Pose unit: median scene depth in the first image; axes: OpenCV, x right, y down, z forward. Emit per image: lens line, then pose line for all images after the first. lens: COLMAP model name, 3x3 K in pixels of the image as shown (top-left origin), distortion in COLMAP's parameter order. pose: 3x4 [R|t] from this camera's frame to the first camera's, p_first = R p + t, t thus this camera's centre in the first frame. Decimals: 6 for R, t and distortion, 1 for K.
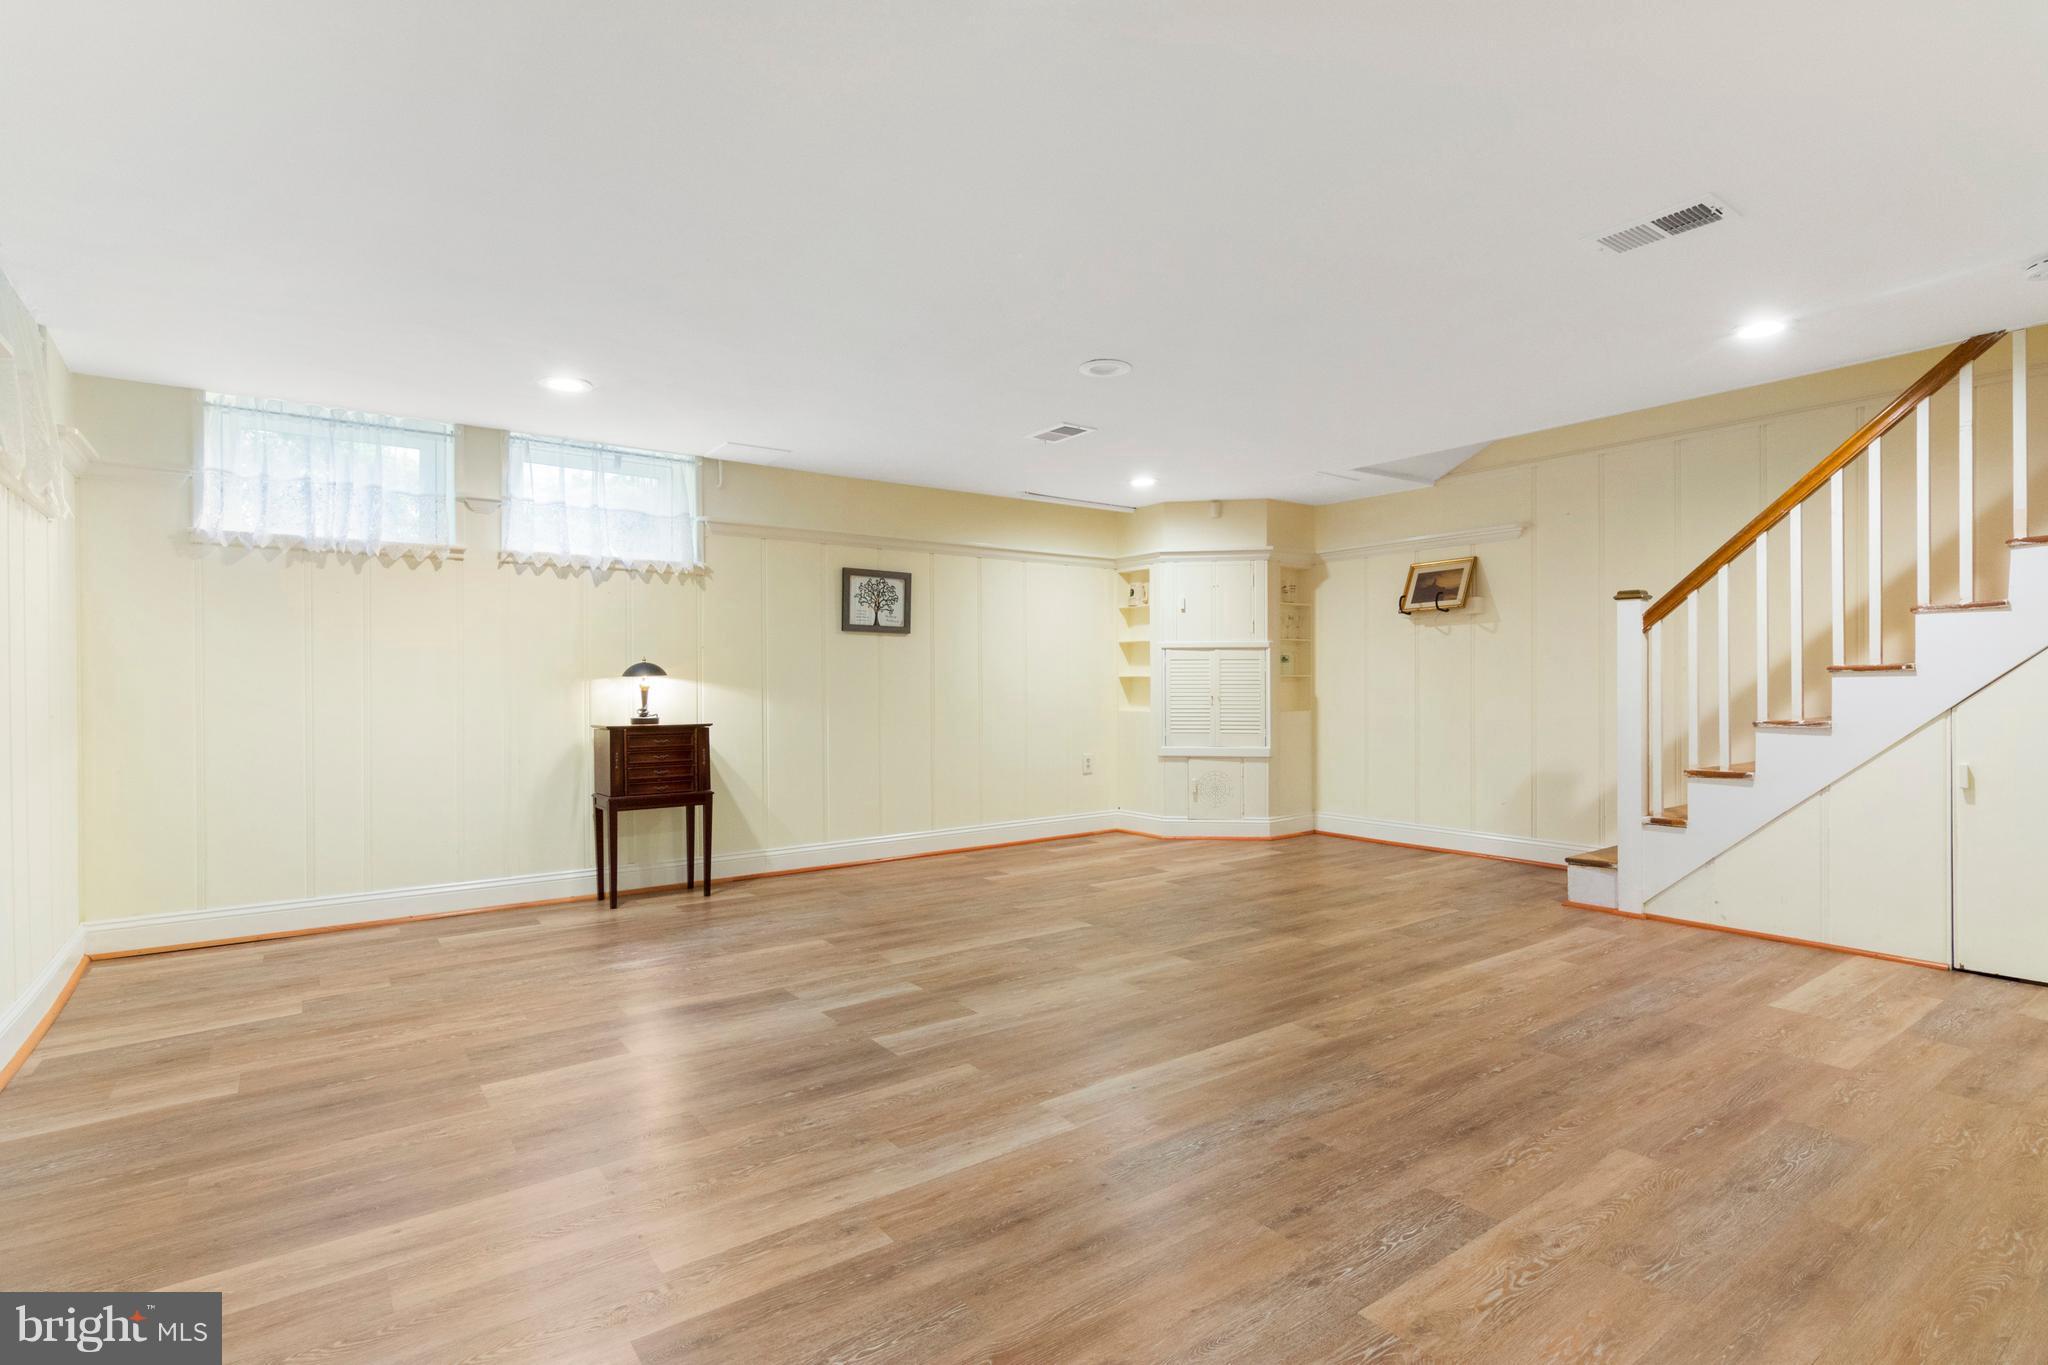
lens RADIAL K [[1012.6, 0, 1021.7], [0, 1012.6, 699.7], [0, 0, 1]] dist [-0.001589, -0.000067]
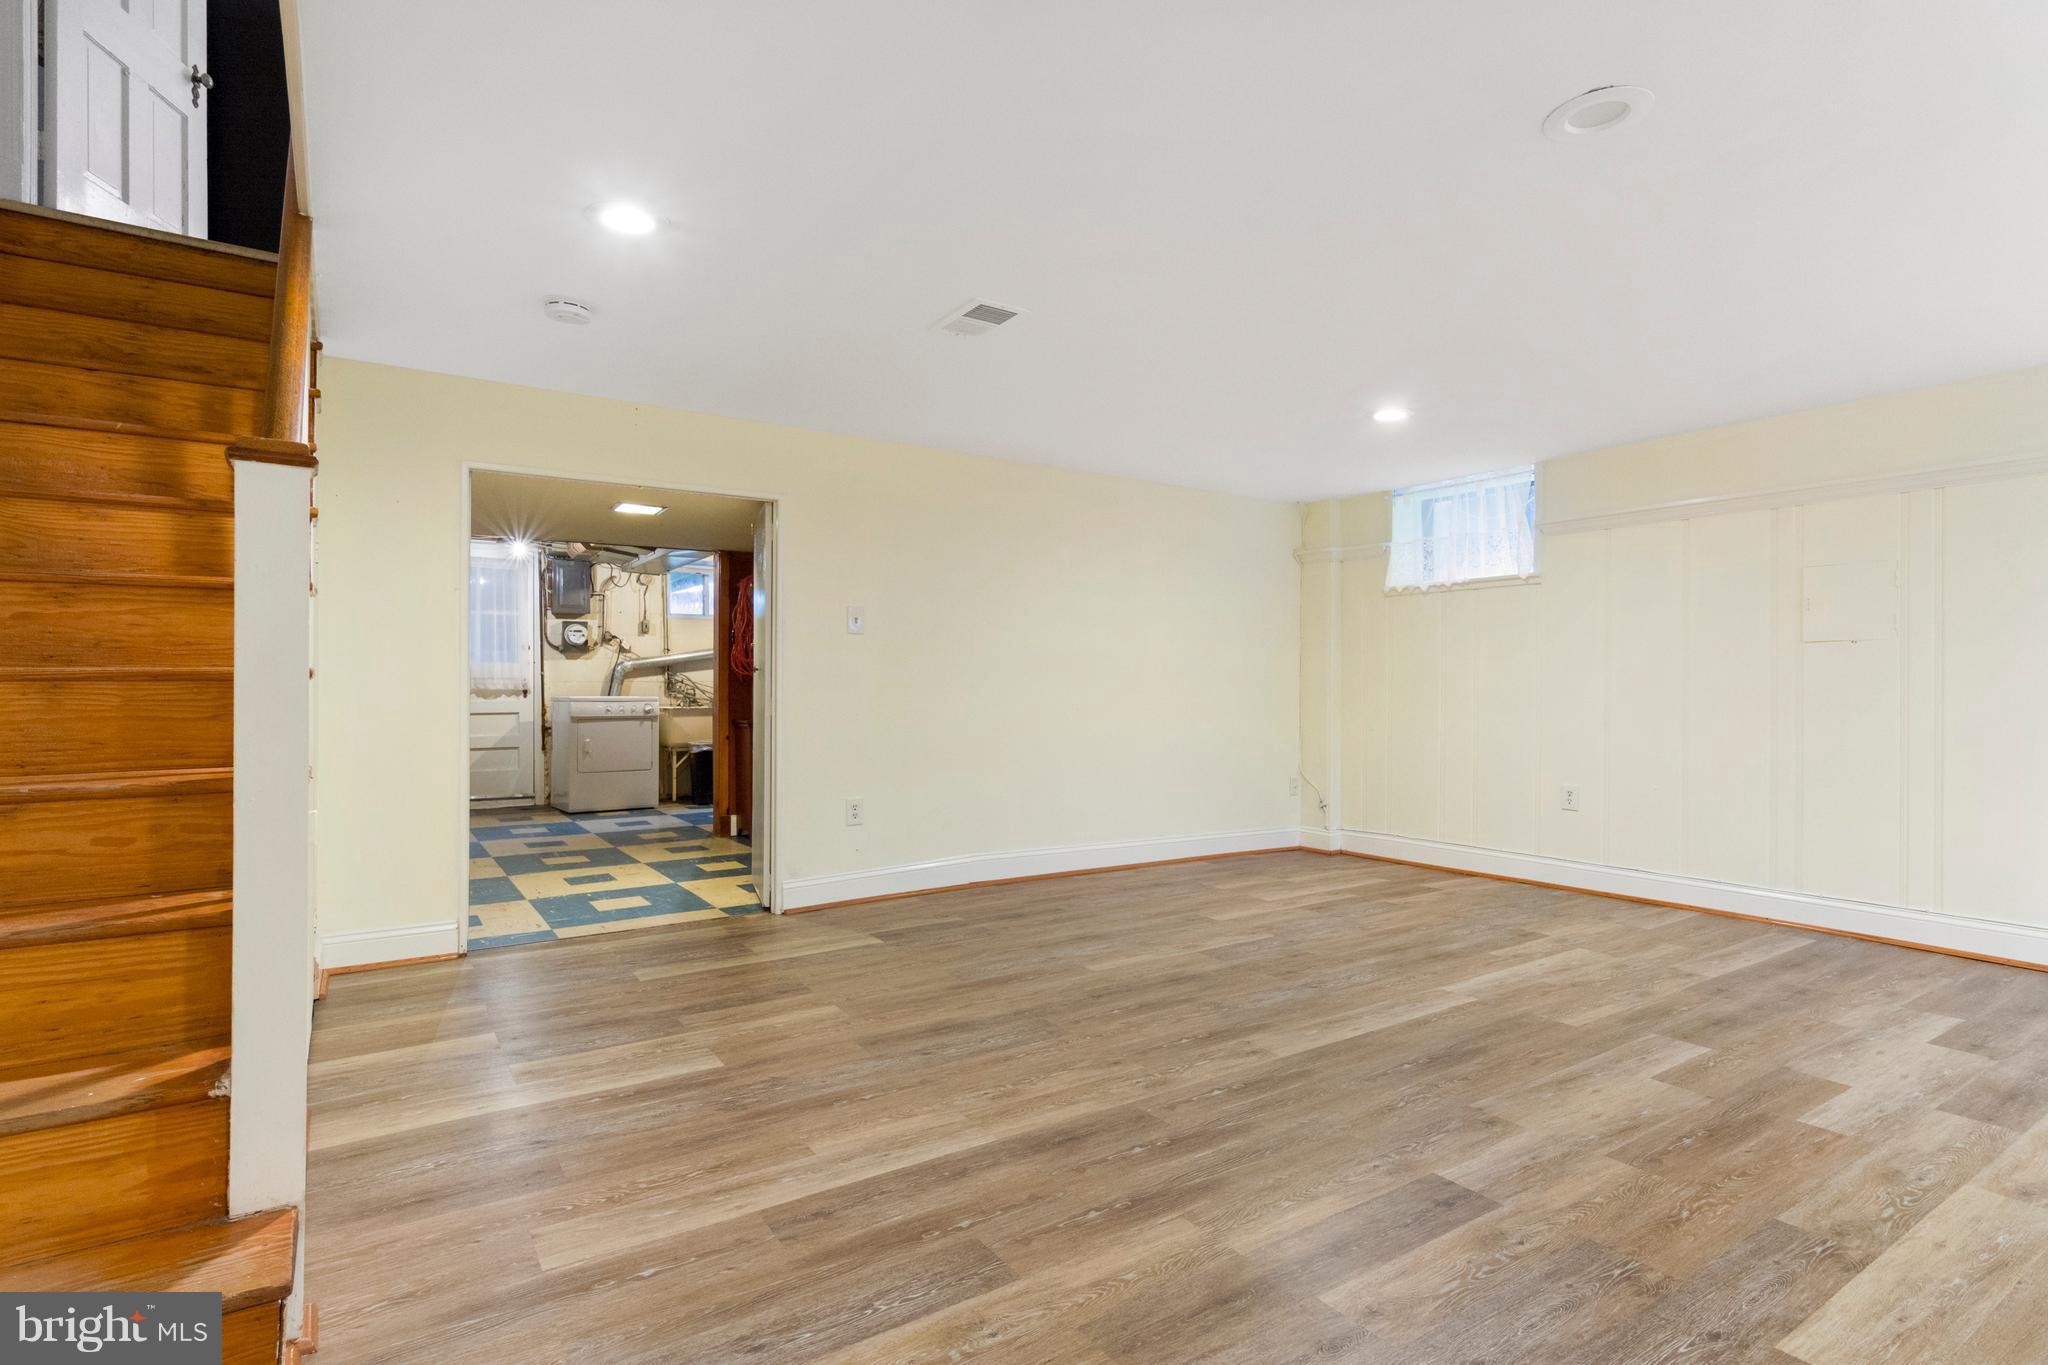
lens RADIAL K [[1012.6, 0, 1021.7], [0, 1012.6, 699.7], [0, 0, 1]] dist [-0.001589, -0.000067]
pose [[-0.998900, 0.004430, 0.046684, 0.461633], [0.005637, 0.999652, 0.025773, -0.034563], [-0.046554, 0.026008, -0.998577, 1.939920]]
